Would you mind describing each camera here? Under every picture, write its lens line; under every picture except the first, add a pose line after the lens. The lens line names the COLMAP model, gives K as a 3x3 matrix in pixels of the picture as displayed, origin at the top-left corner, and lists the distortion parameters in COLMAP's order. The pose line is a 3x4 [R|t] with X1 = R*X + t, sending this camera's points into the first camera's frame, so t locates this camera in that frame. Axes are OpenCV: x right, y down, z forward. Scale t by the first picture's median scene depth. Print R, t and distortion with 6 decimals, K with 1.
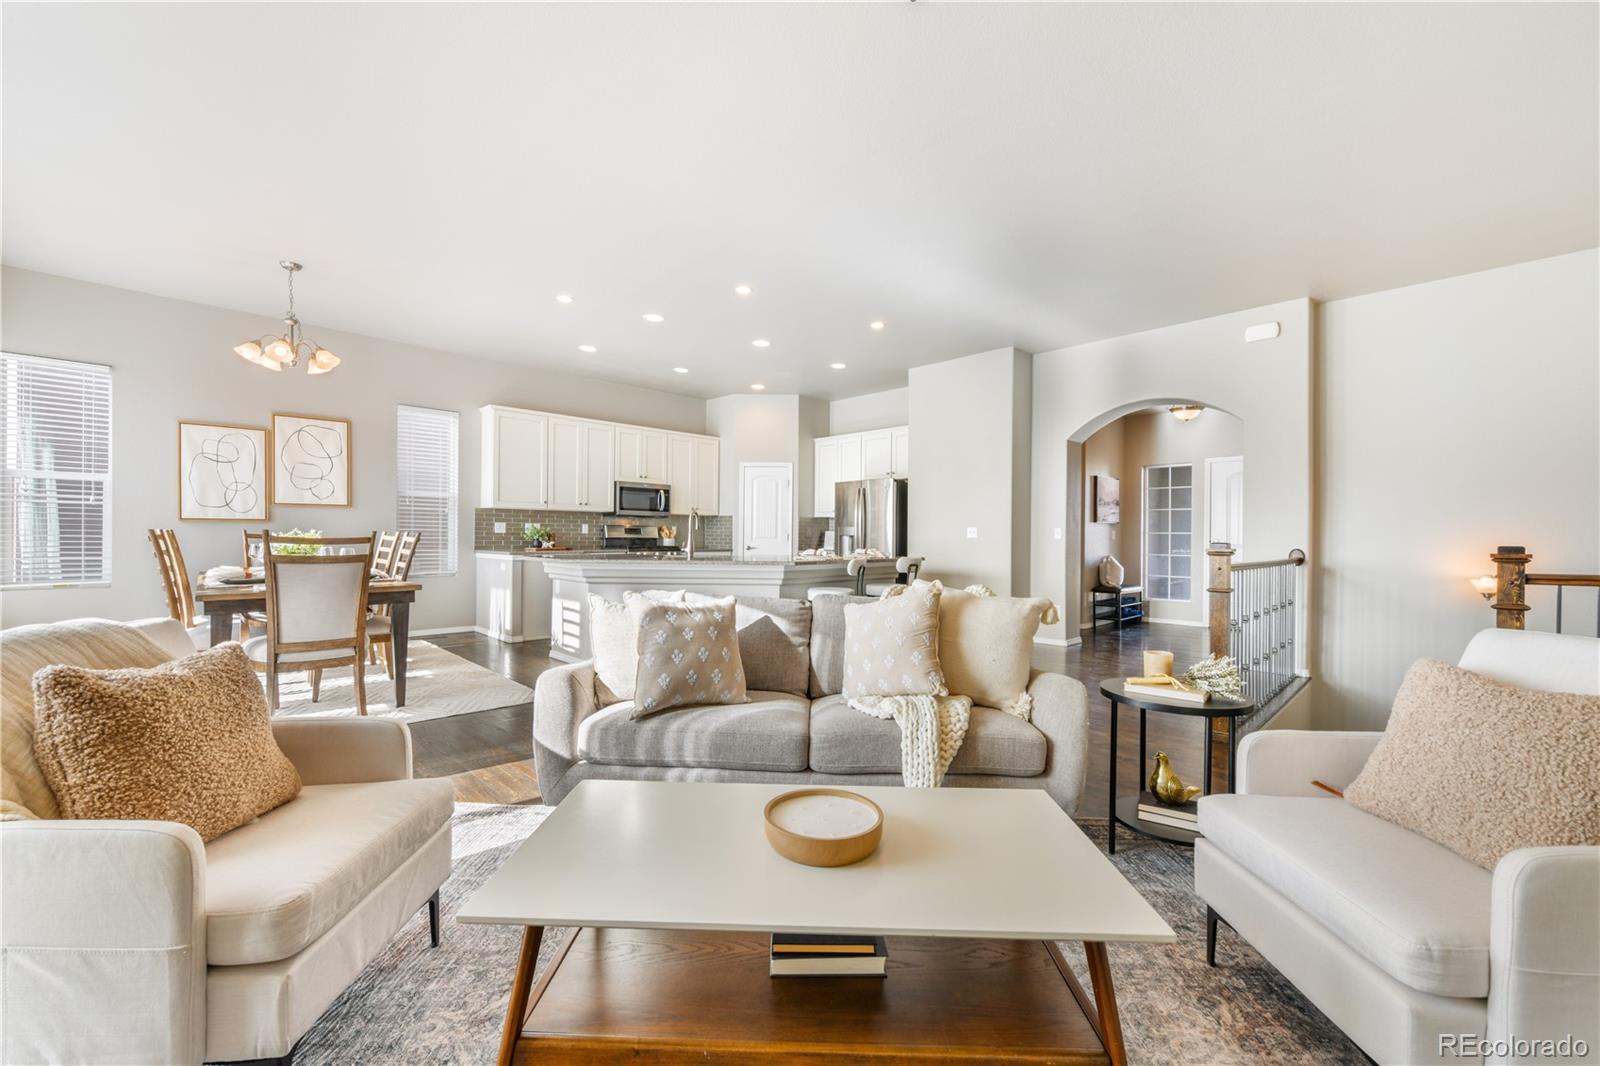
lens RADIAL K [[635.6, 0, 801.4], [0, 635.6, 542.6], [0, 0, 1]] dist [0.002834, 0.000109]
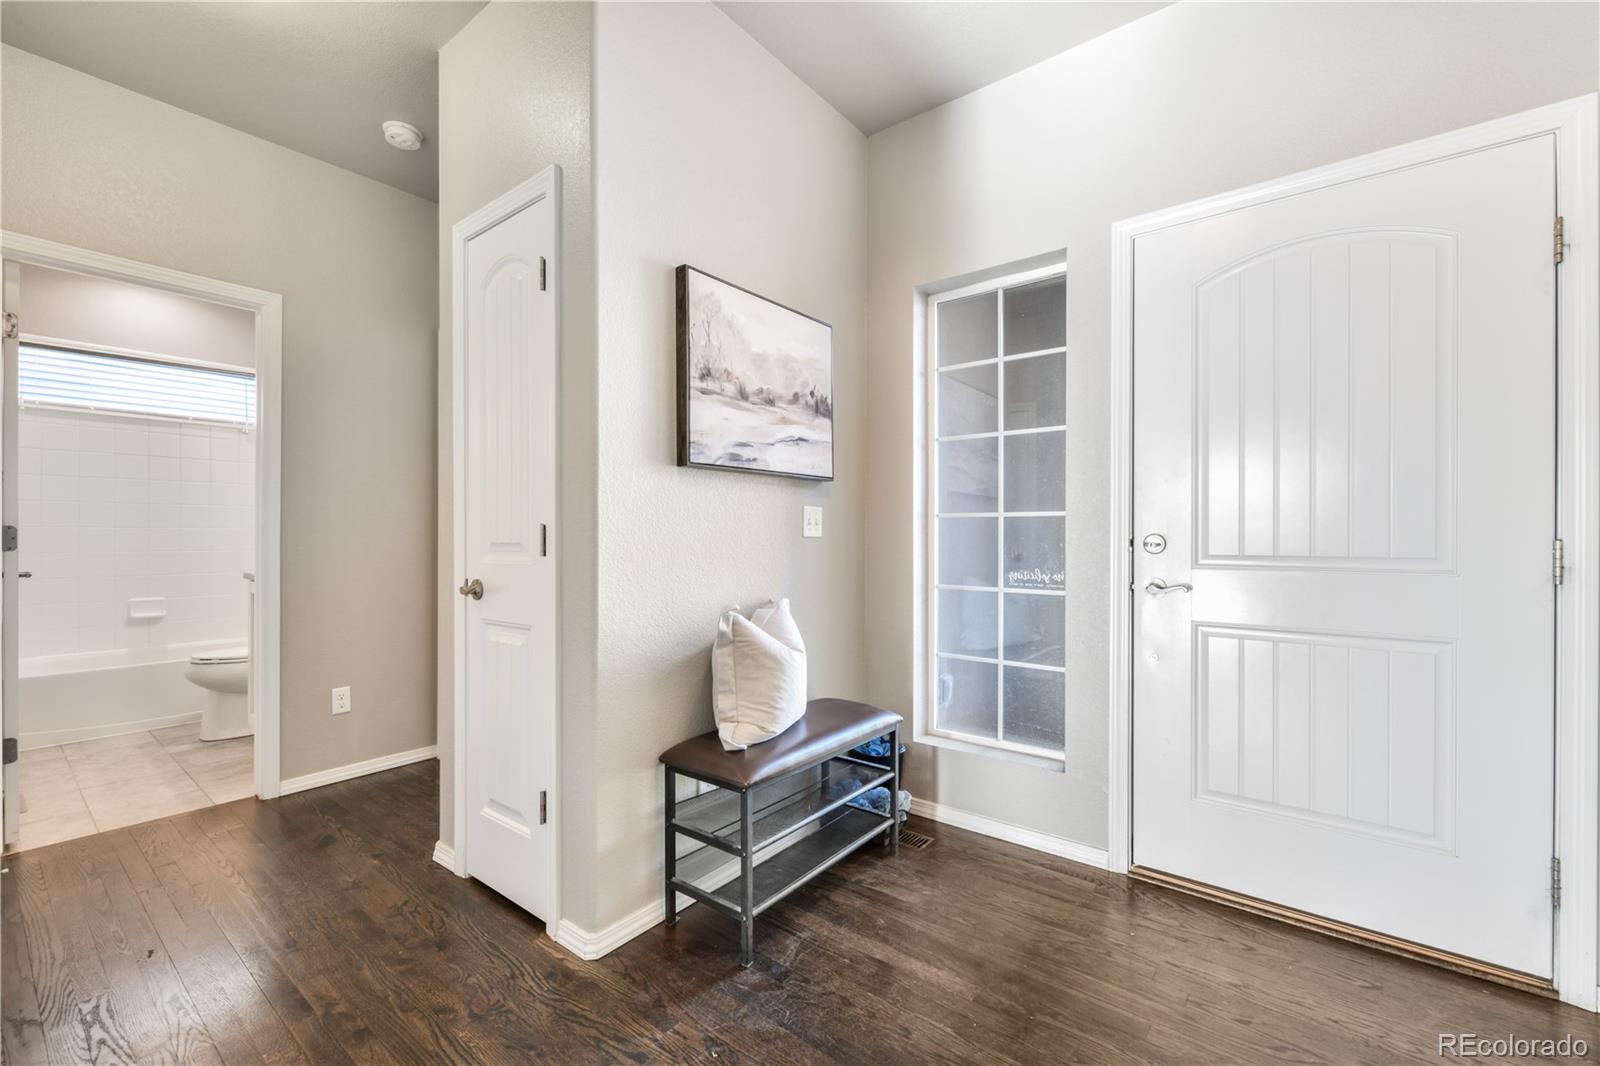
lens RADIAL K [[665.3, 0, 801.6], [0, 665.3, 534.0], [0, 0, 1]] dist [-0.002525, -0.000199]
pose [[0.990508, -0.005212, 0.137353, 0.450137], [0.005899, 0.999972, -0.004596, -0.005189], [-0.137325, 0.005363, 0.990512, 0.716214]]
